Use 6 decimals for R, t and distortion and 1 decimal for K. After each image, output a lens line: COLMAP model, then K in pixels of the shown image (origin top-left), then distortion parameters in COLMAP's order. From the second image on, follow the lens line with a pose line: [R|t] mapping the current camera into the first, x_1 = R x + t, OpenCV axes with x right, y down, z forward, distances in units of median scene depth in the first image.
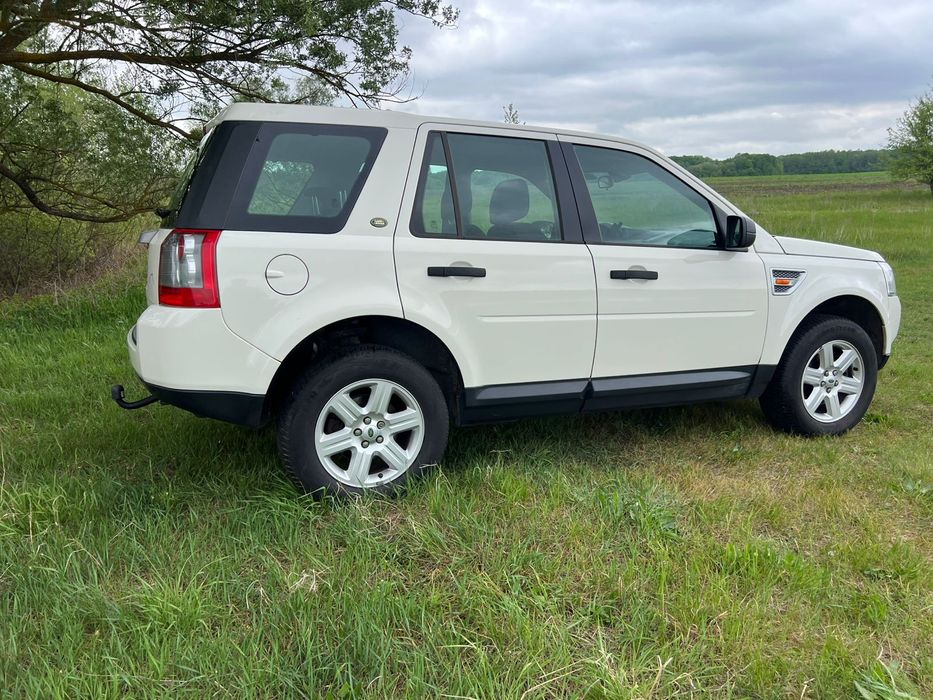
lens RADIAL K [[718.8, 0, 466.5], [0, 718.8, 350.0], [0, 0, 1]] dist [0.056019, -0.055030]
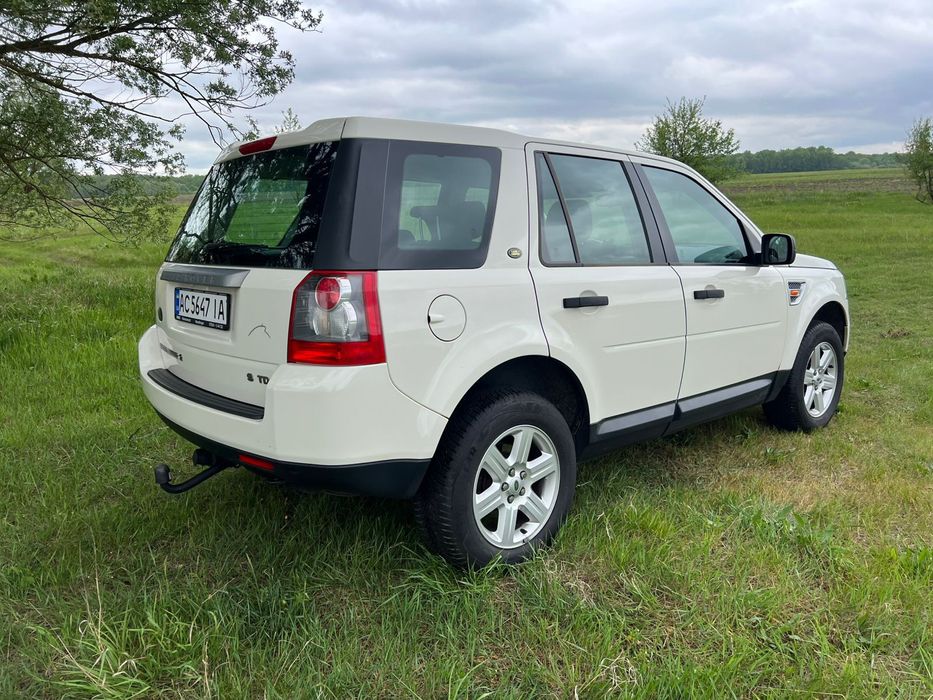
lens RADIAL K [[718.8, 0, 466.5], [0, 718.8, 350.0], [0, 0, 1]] dist [0.056019, -0.055030]
pose [[0.945047, -0.074242, 0.318393, -0.446045], [0.077499, 0.996989, 0.002446, -0.058369], [-0.317616, 0.022363, 0.947956, 0.155643]]
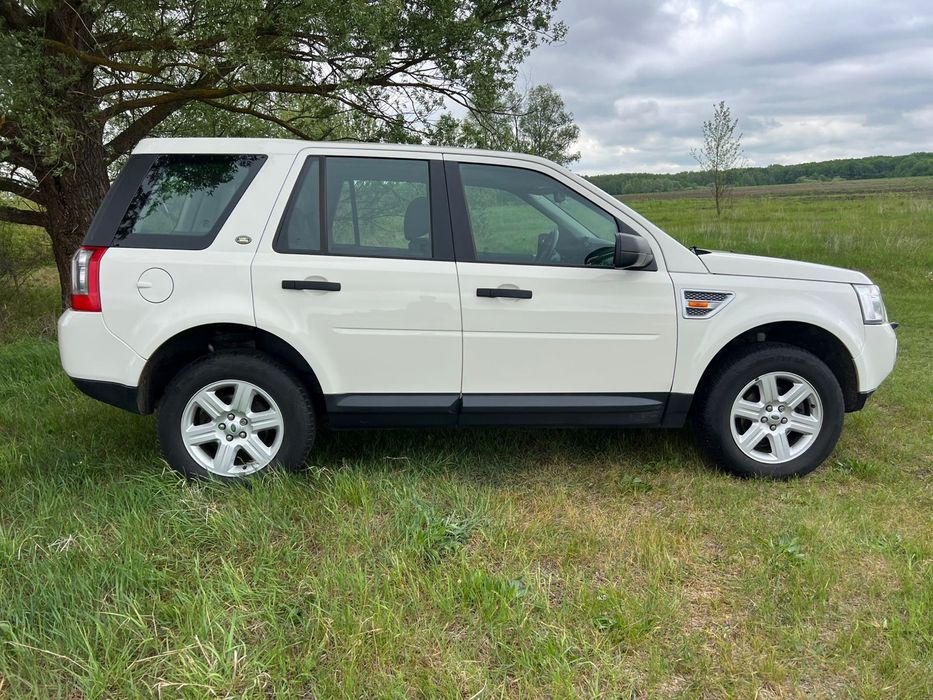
lens RADIAL K [[718.8, 0, 466.5], [0, 718.8, 350.0], [0, 0, 1]] dist [0.056019, -0.055030]
pose [[0.947712, 0.052903, -0.314712, 0.530927], [-0.054431, 0.998510, 0.003935, -0.028458], [0.314451, 0.013401, 0.949179, 0.047022]]
